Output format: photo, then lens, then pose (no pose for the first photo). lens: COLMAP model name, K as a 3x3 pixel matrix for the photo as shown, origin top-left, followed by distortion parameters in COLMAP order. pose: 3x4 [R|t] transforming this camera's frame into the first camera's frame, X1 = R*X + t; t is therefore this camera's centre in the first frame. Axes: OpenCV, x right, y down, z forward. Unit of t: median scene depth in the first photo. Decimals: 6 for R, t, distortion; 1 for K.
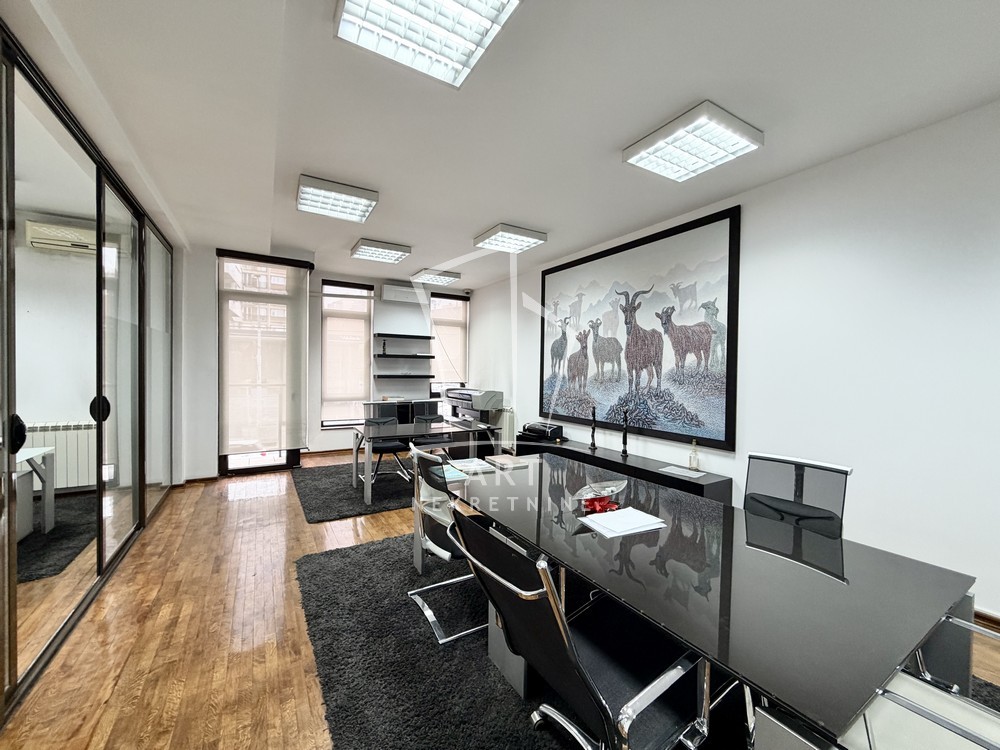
lens RADIAL K [[384.8, 0, 482.1], [0, 384.8, 376.1], [0, 0, 1]] dist [0.000034, -0.000076]
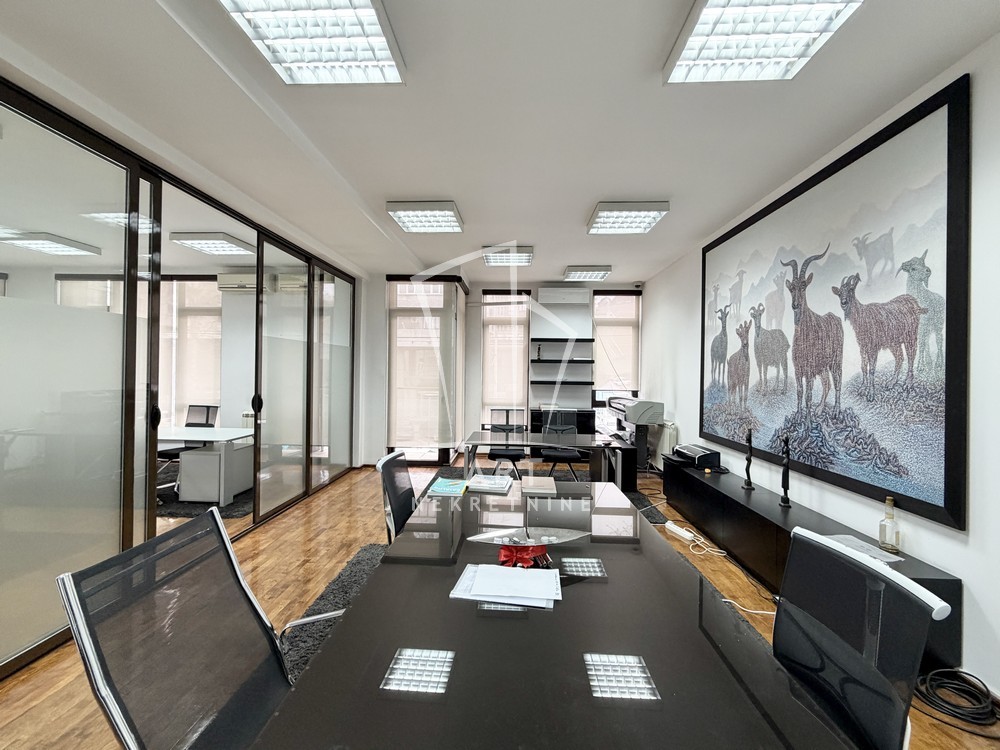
lens RADIAL K [[403.8, 0, 496.7], [0, 403.8, 372.0], [0, 0, 1]] dist [-0.000891, -0.000447]
pose [[0.846999, -0.002059, -0.531590, 0.307301], [-0.011030, 0.999709, -0.021446, -0.003848], [0.531480, 0.024028, 0.846730, 0.132480]]
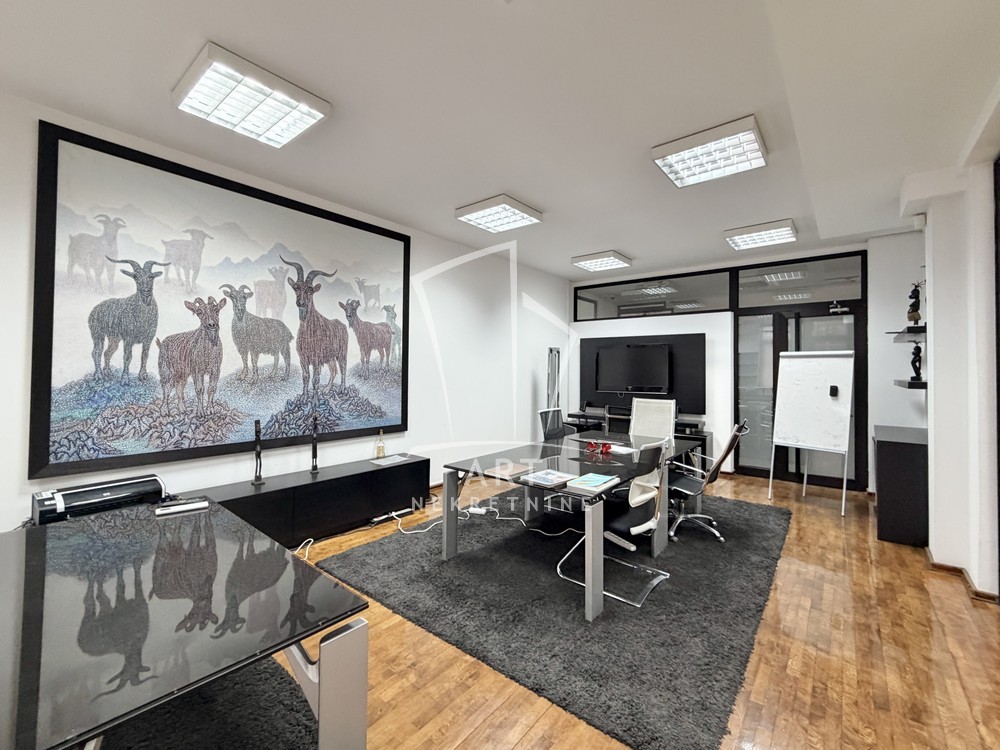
lens RADIAL K [[426.4, 0, 500.4], [0, 426.4, 359.3], [0, 0, 1]] dist [-0.000641, -0.000208]
pose [[-0.353355, 0.002868, 0.935485, -0.570695], [-0.001674, 0.999992, -0.003699, -0.024303], [-0.935488, -0.002873, -0.353348, 0.915701]]
